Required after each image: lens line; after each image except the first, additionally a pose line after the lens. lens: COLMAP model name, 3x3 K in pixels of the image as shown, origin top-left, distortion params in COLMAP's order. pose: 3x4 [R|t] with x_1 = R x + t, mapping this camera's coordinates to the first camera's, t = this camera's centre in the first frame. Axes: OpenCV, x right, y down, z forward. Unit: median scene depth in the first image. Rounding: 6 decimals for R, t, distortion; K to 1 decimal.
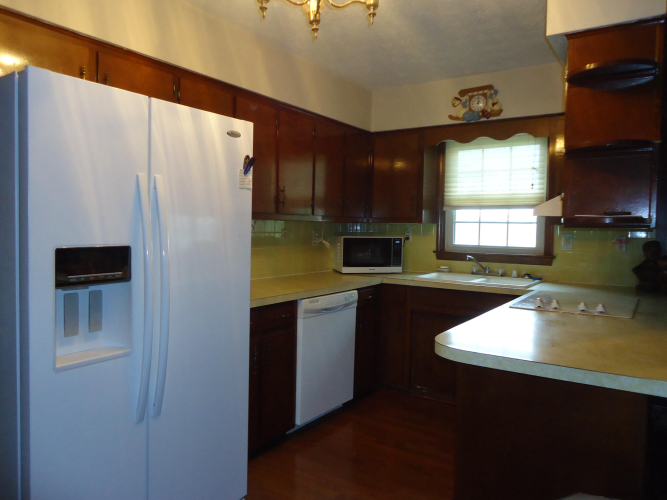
lens RADIAL K [[480.0, 0, 333.5], [0, 480.0, 250.0], [0, 0, 1]] dist [-0.007428, -0.000013]
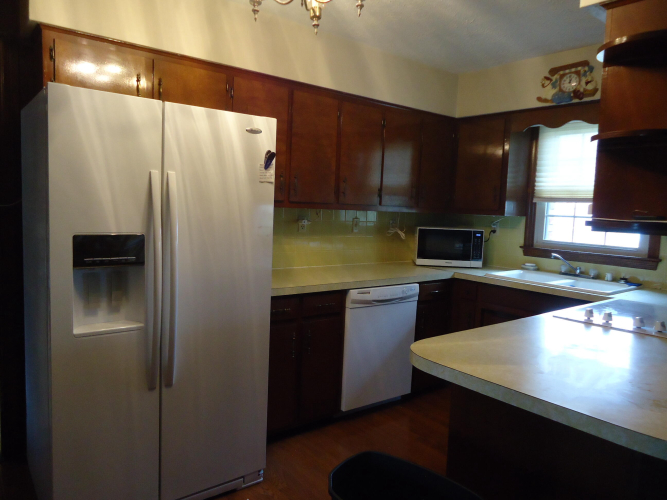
lens RADIAL K [[480.0, 0, 333.5], [0, 480.0, 250.0], [0, 0, 1]] dist [-0.007428, -0.000013]
pose [[0.955851, 0.047411, -0.290003, 0.151587], [-0.037645, 0.998523, 0.039167, -0.015052], [0.291432, -0.026520, 0.956224, 0.018814]]
